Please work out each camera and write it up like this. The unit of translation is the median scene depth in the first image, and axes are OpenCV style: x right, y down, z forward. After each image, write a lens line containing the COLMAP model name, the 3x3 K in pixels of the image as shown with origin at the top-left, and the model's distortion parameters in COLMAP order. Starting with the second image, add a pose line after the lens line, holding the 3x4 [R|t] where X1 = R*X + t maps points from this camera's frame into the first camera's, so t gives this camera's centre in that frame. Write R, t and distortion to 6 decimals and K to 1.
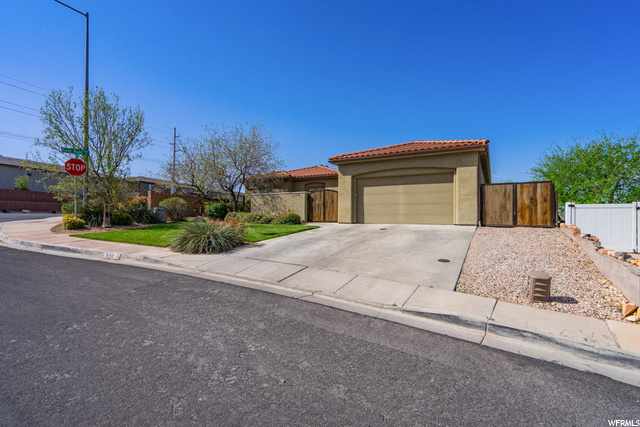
lens RADIAL K [[294.5, 0, 321.4], [0, 294.5, 214.5], [0, 0, 1]] dist [0.001601, -0.001000]
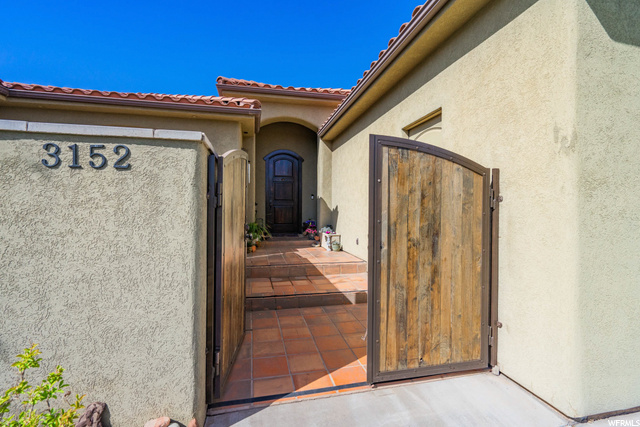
lens RADIAL K [[294.5, 0, 315.9], [0, 294.5, 208.8], [0, 0, 1]] dist [0.001601, -0.001000]
pose [[0.743684, 0.000670, 0.668531, -0.102662], [-0.011344, 0.999868, 0.011617, -0.059011], [-0.668435, -0.016223, 0.743593, 0.995022]]
